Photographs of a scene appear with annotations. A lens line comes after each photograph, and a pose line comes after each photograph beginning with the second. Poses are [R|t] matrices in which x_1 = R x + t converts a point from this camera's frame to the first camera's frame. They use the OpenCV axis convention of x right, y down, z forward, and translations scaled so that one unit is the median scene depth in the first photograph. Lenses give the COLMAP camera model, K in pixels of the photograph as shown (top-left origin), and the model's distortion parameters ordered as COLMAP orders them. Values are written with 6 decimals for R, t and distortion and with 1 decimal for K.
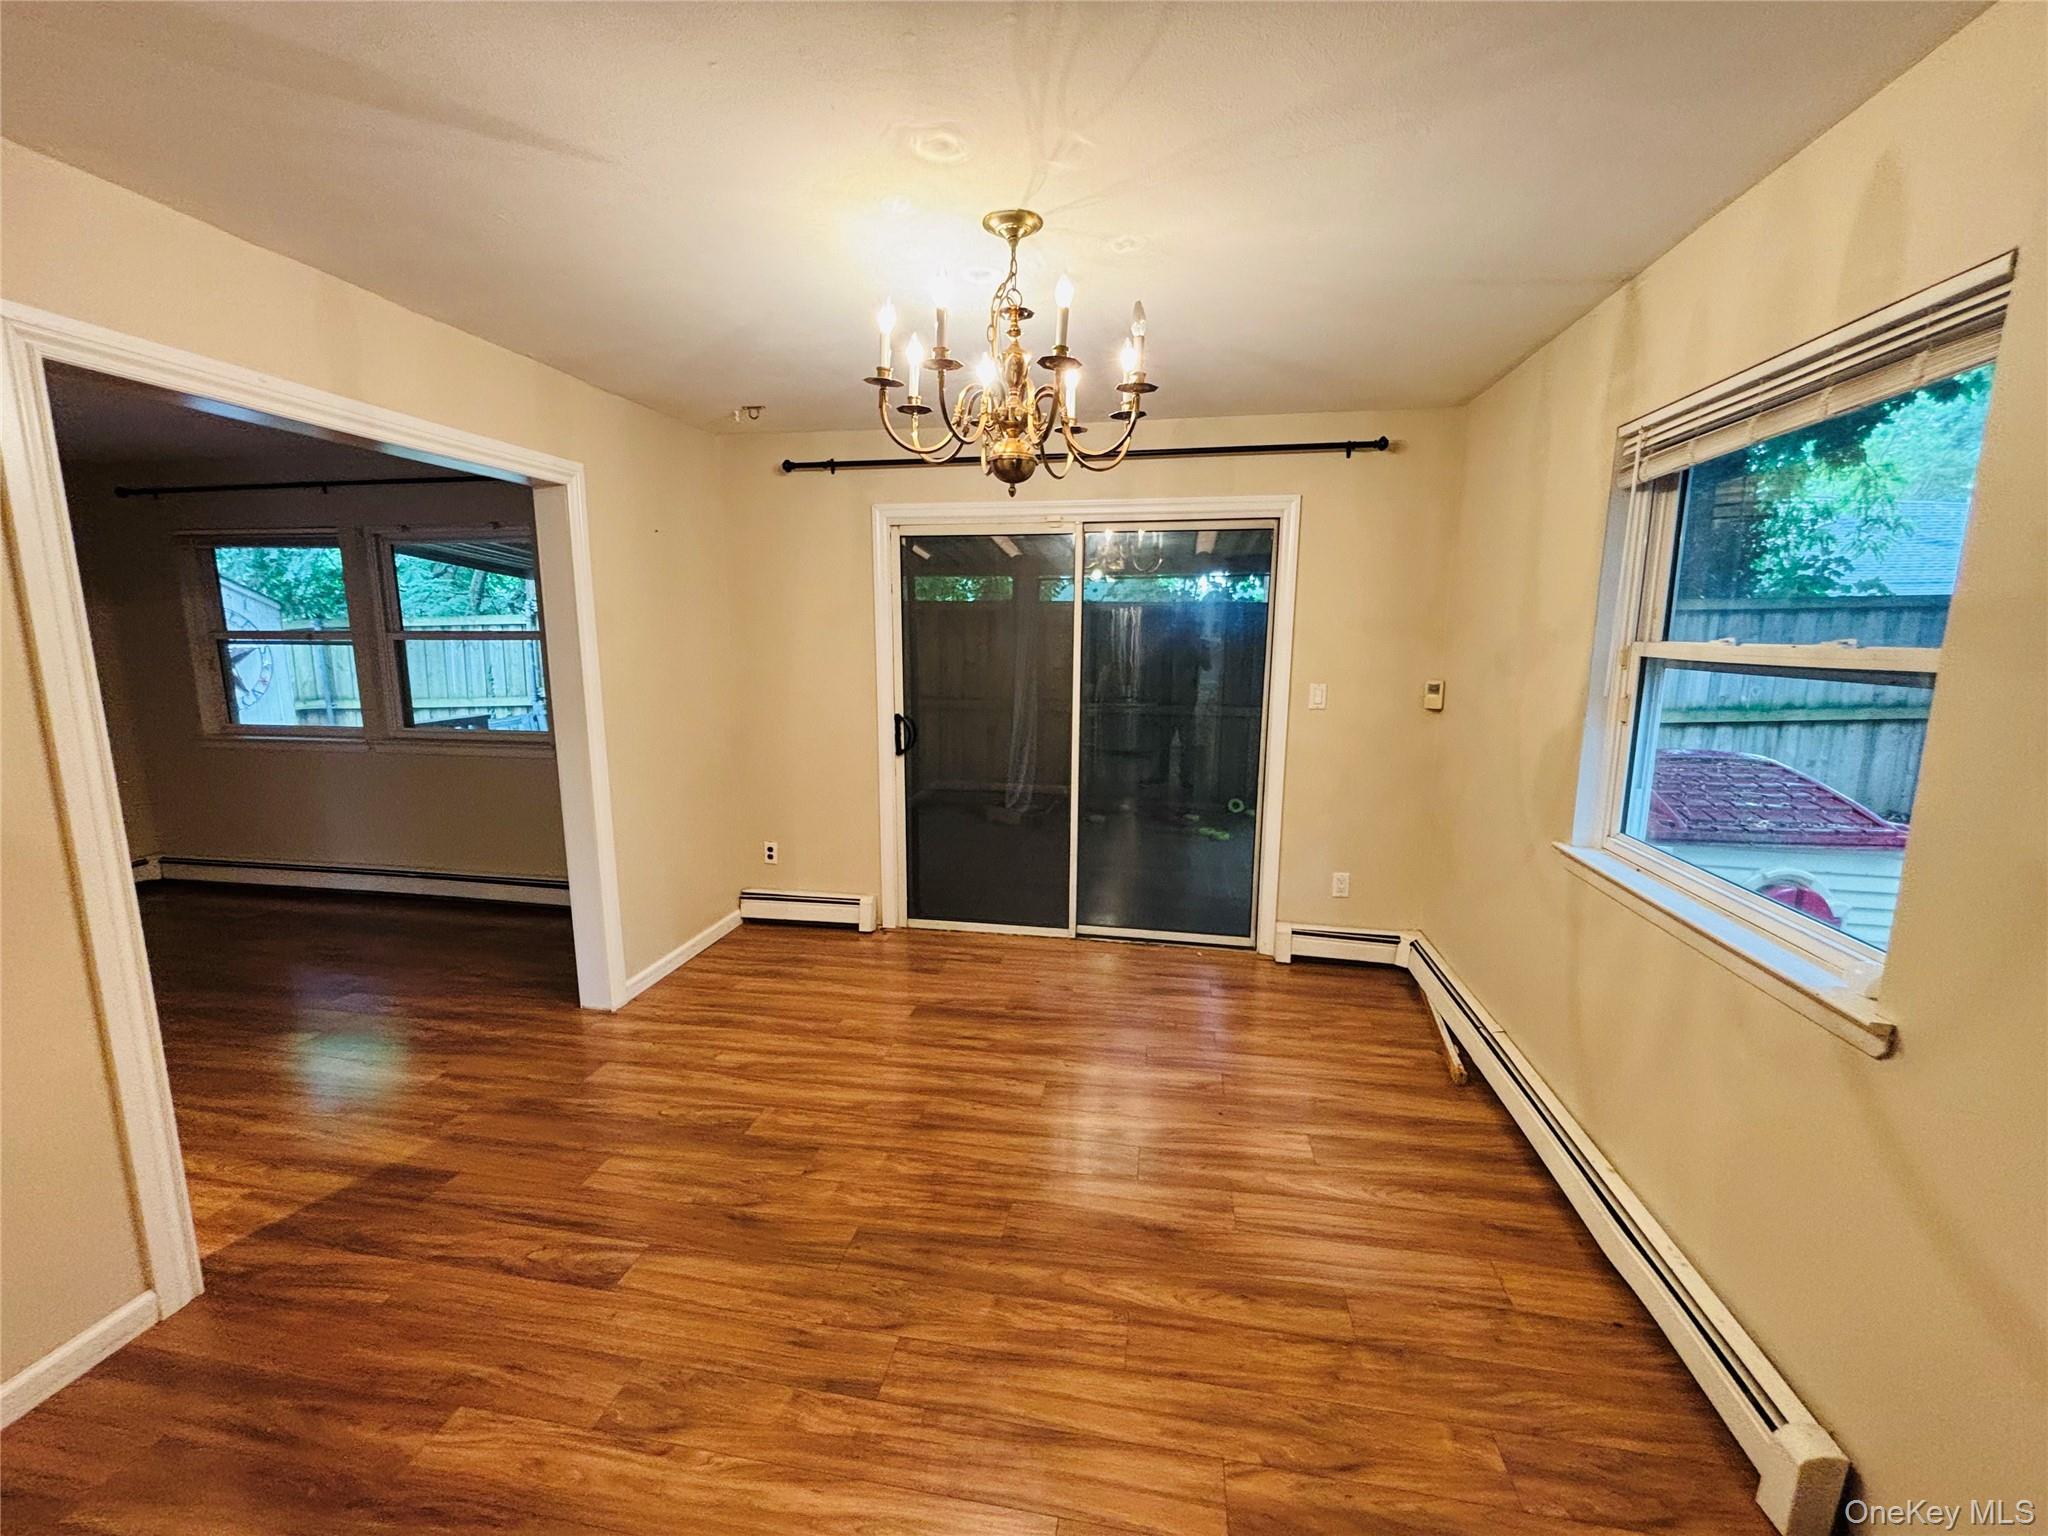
lens RADIAL K [[827.7, 0, 1025.4], [0, 827.7, 751.4], [0, 0, 1]] dist [0.008062, -0.002229]
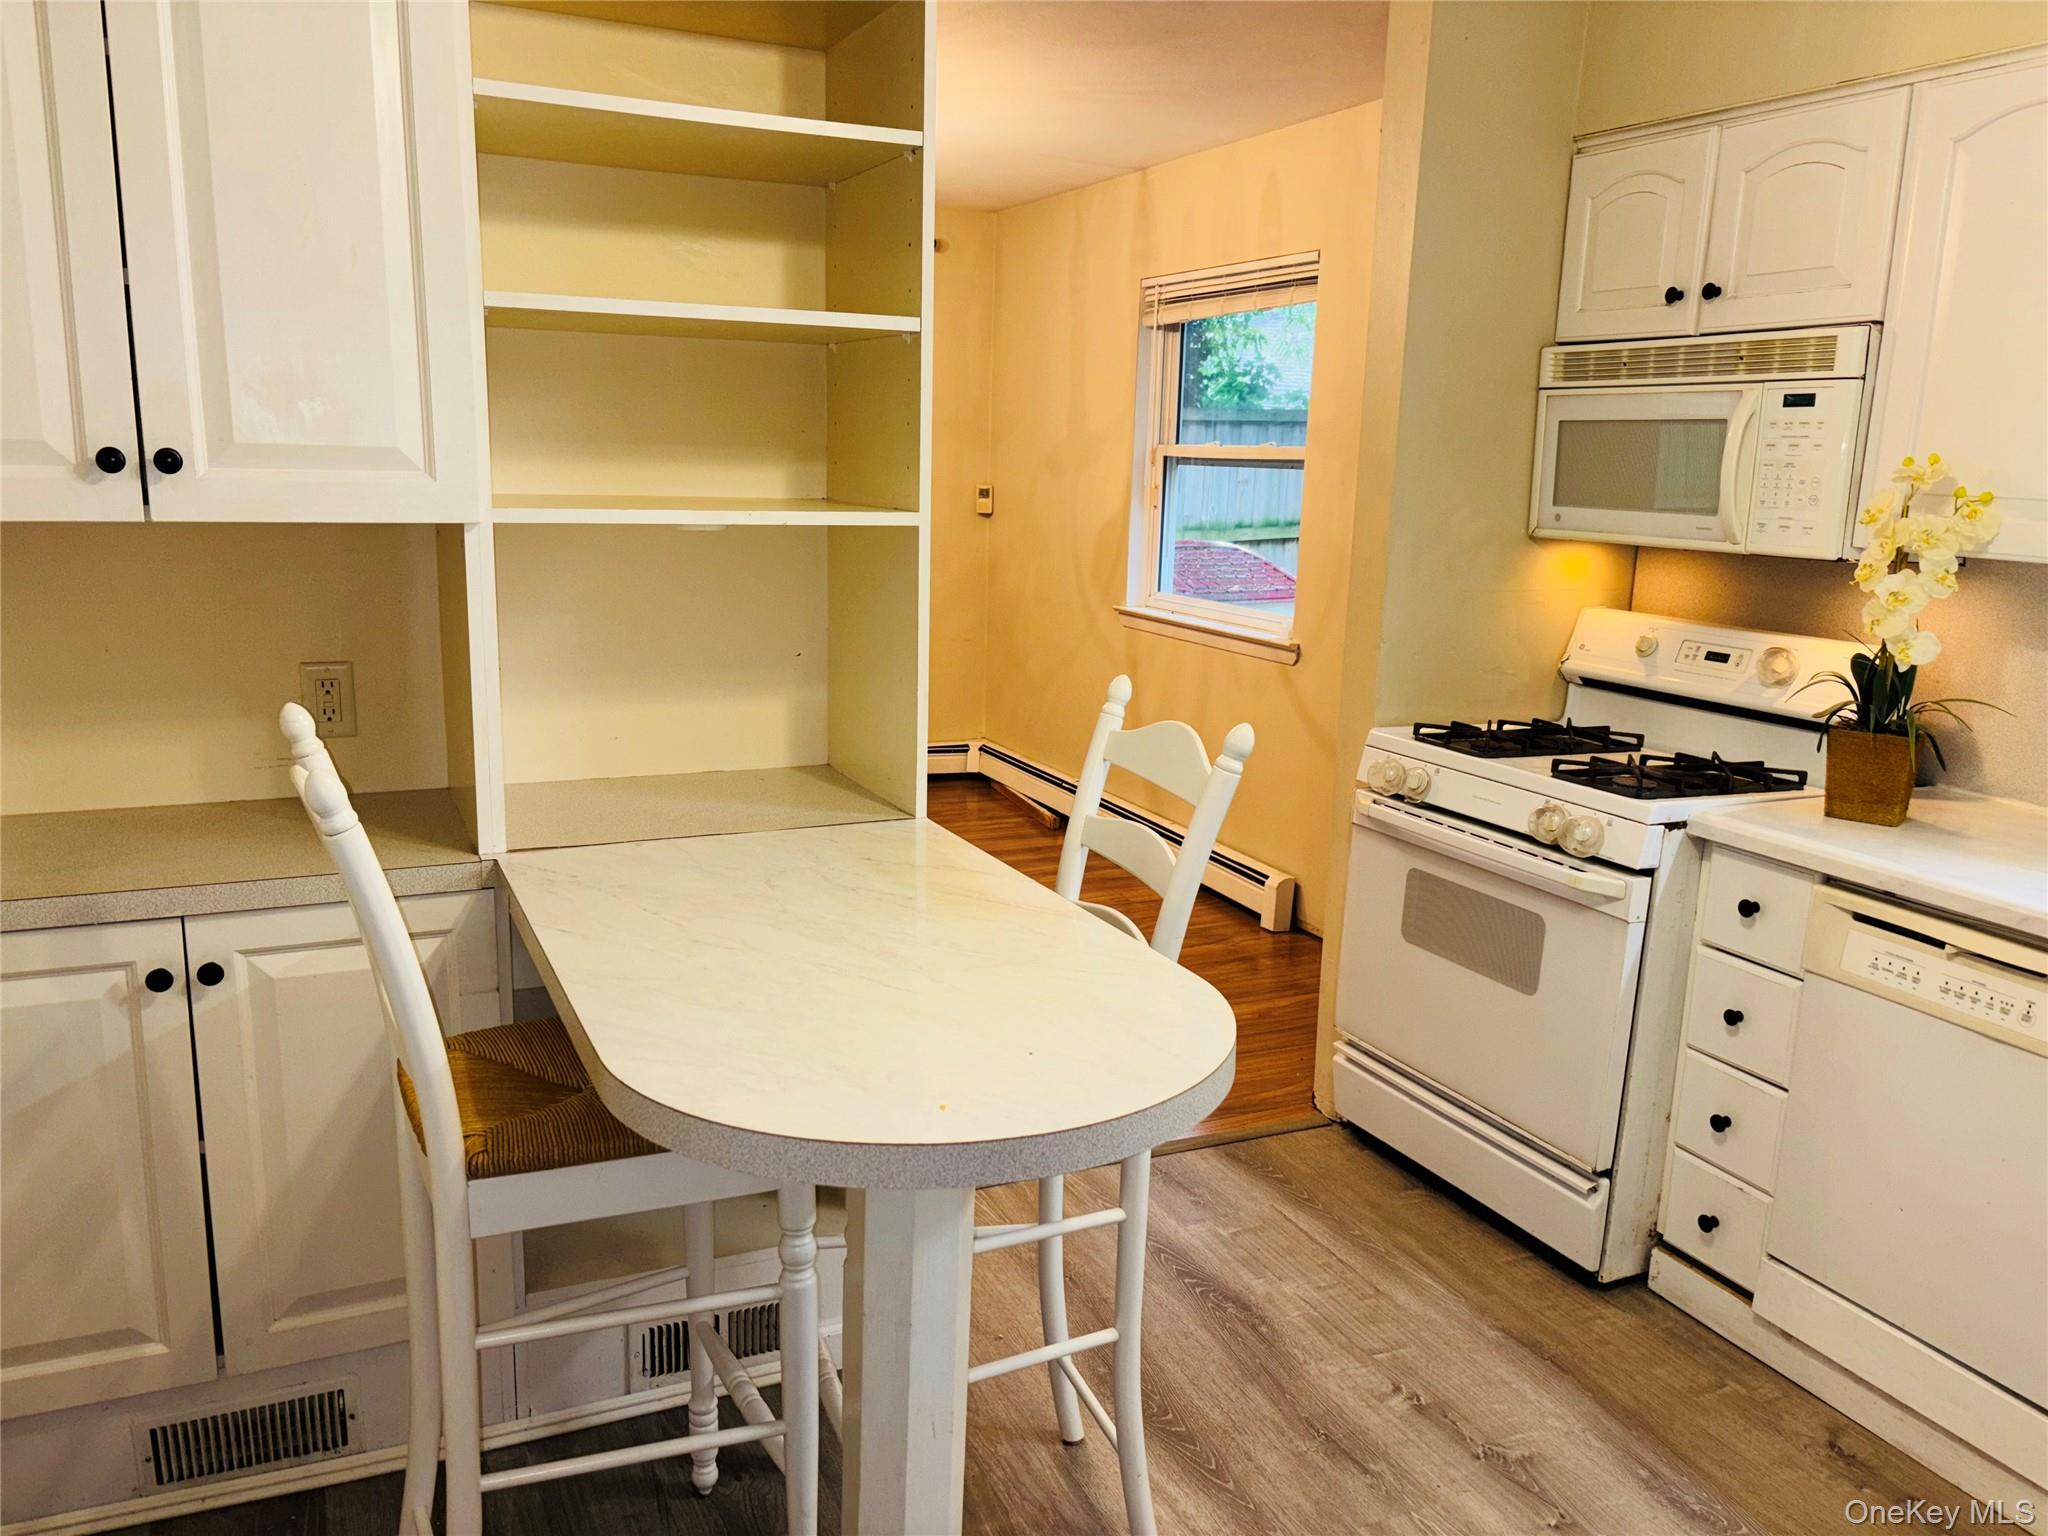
lens RADIAL K [[1530.3, 0, 1033.2], [0, 1530.3, 781.7], [0, 0, 1]] dist [0.007331, -0.005110]
pose [[0.817067, -0.109294, 0.566089, -0.608873], [0.065414, 0.993101, 0.097321, 0.106221], [-0.572820, -0.042488, 0.818579, -0.634450]]
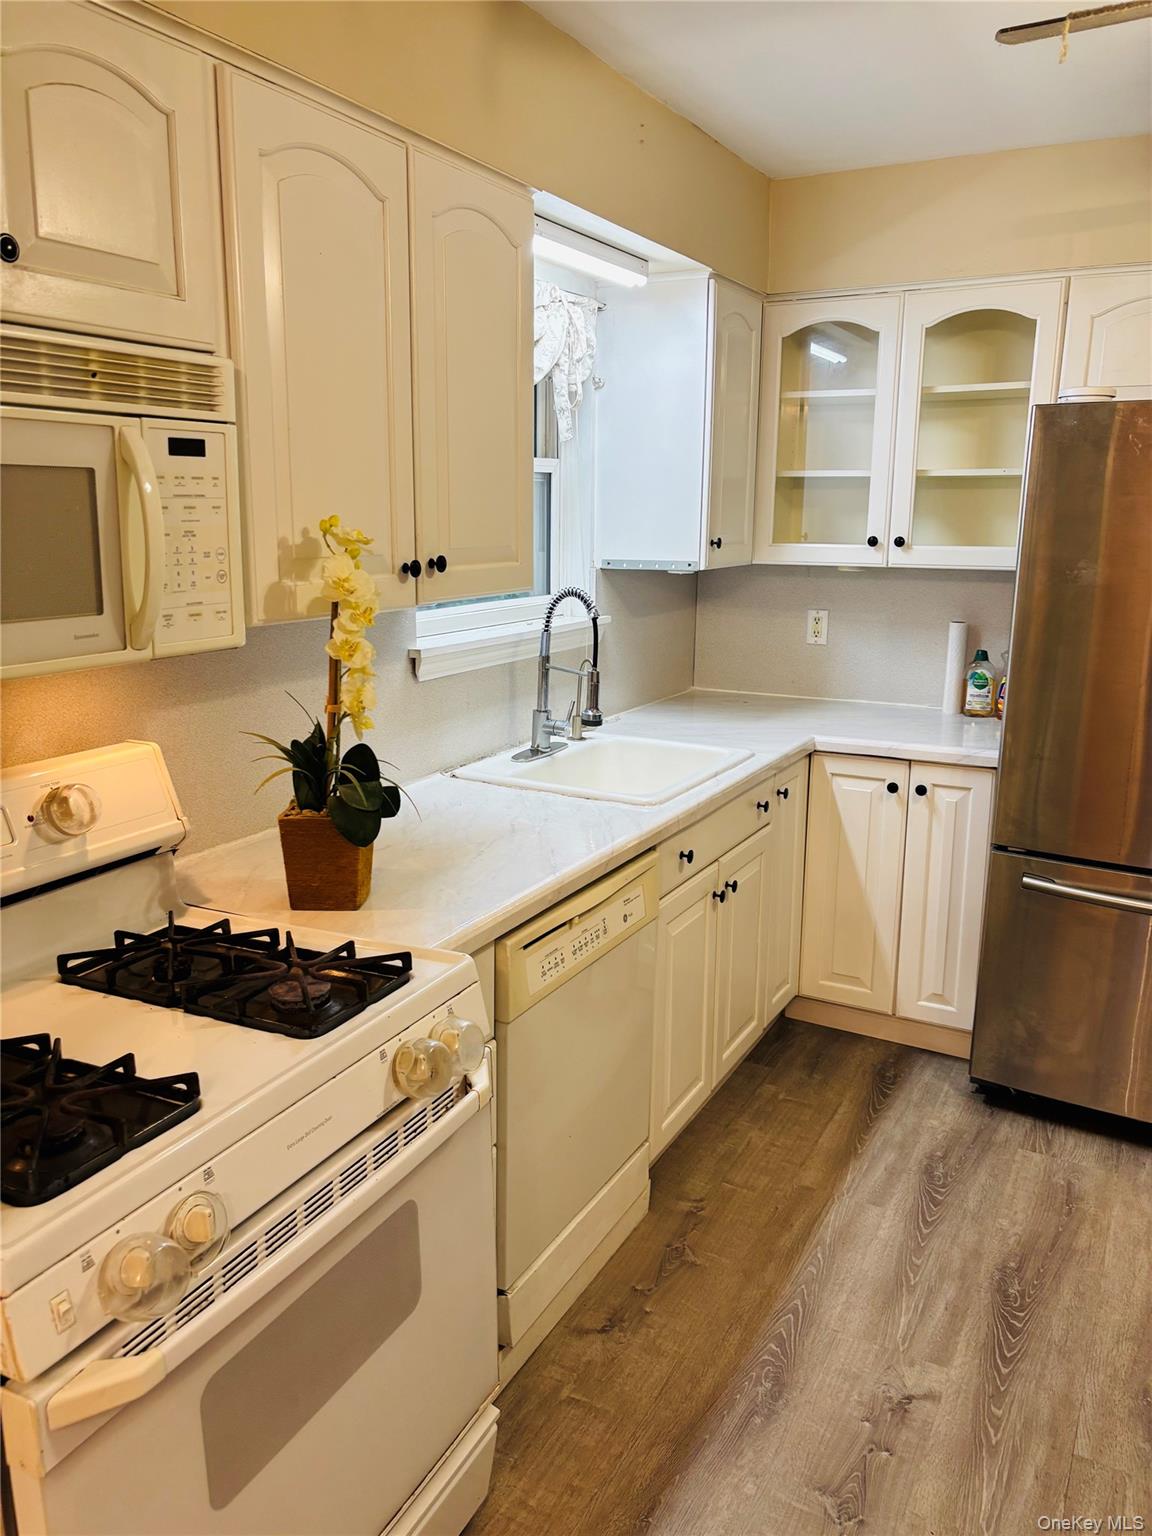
lens RADIAL K [[1147.7, 0, 572.2], [0, 1147.7, 763.9], [0, 0, 1]] dist [0.007331, -0.005110]
pose [[-0.944214, -0.082493, 0.318835, -0.086551], [0.037274, 0.935132, 0.352334, -0.028073], [-0.327217, 0.344563, -0.879889, 0.212687]]
